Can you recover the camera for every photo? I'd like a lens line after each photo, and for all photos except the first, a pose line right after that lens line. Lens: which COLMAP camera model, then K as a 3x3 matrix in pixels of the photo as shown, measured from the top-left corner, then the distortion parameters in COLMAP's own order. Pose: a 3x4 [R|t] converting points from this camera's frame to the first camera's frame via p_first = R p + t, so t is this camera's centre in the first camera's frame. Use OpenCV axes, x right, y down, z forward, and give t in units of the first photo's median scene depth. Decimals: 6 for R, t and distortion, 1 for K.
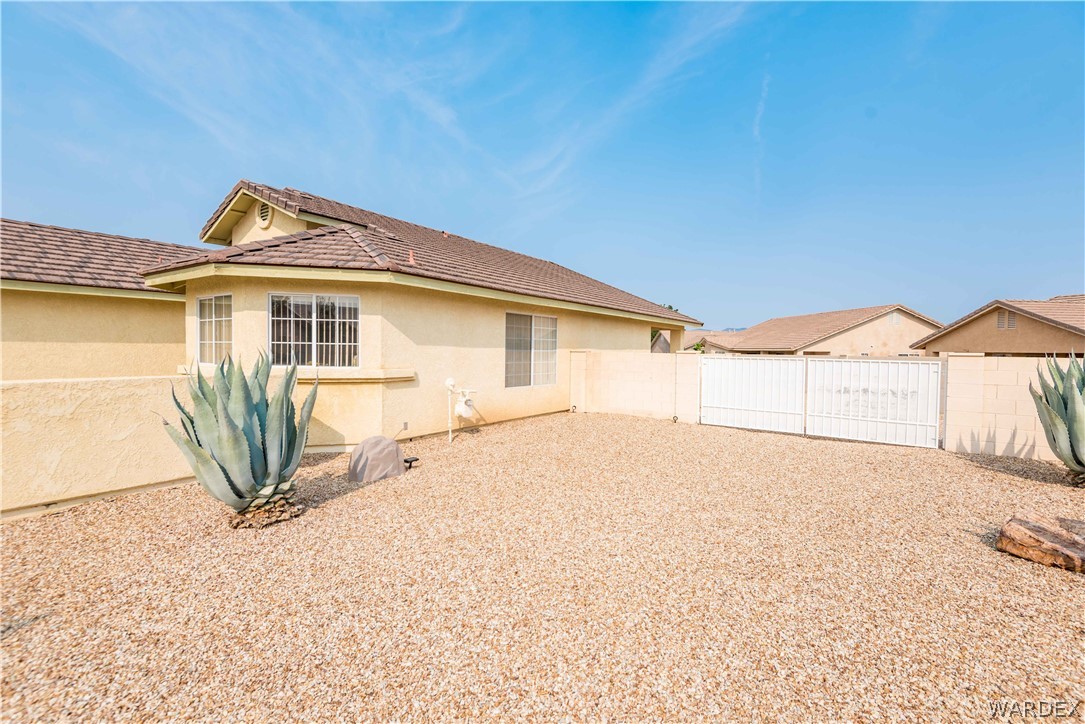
lens RADIAL K [[492.7, 0, 545.8], [0, 492.7, 361.3], [0, 0, 1]] dist [0.042588, -0.022367]
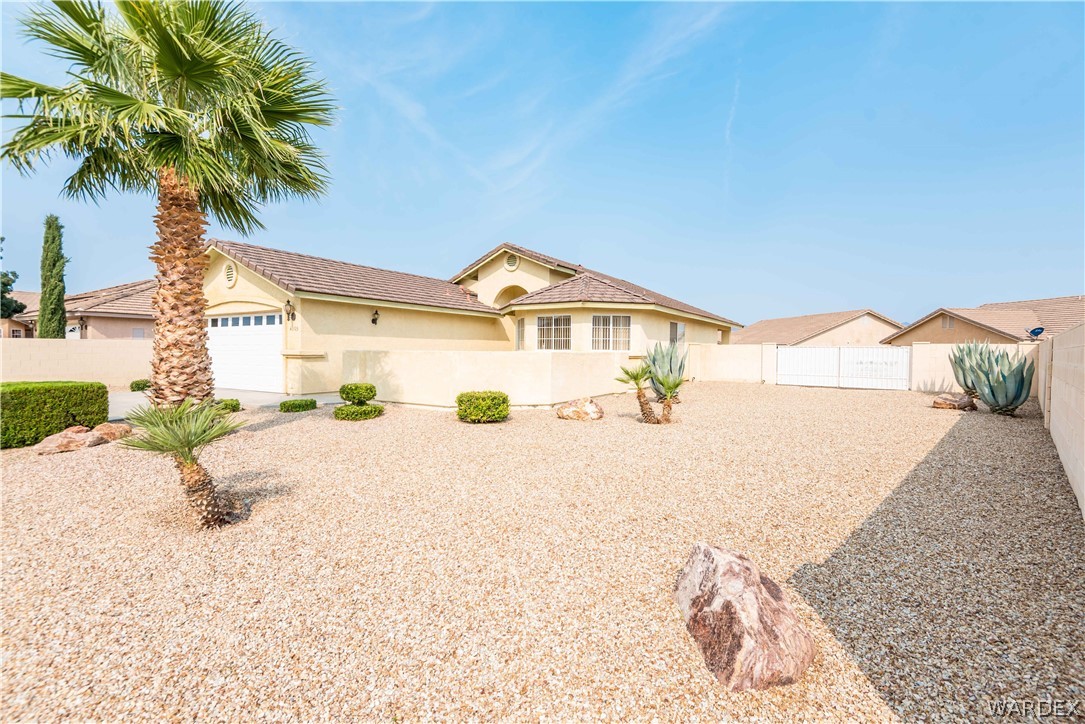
lens RADIAL K [[492.7, 0, 545.8], [0, 492.7, 361.3], [0, 0, 1]] dist [0.042588, -0.022367]
pose [[0.998366, -0.004150, 0.056985, -0.385515], [0.003987, 0.999988, 0.002982, 0.023065], [-0.056996, -0.002749, 0.998371, -0.454523]]
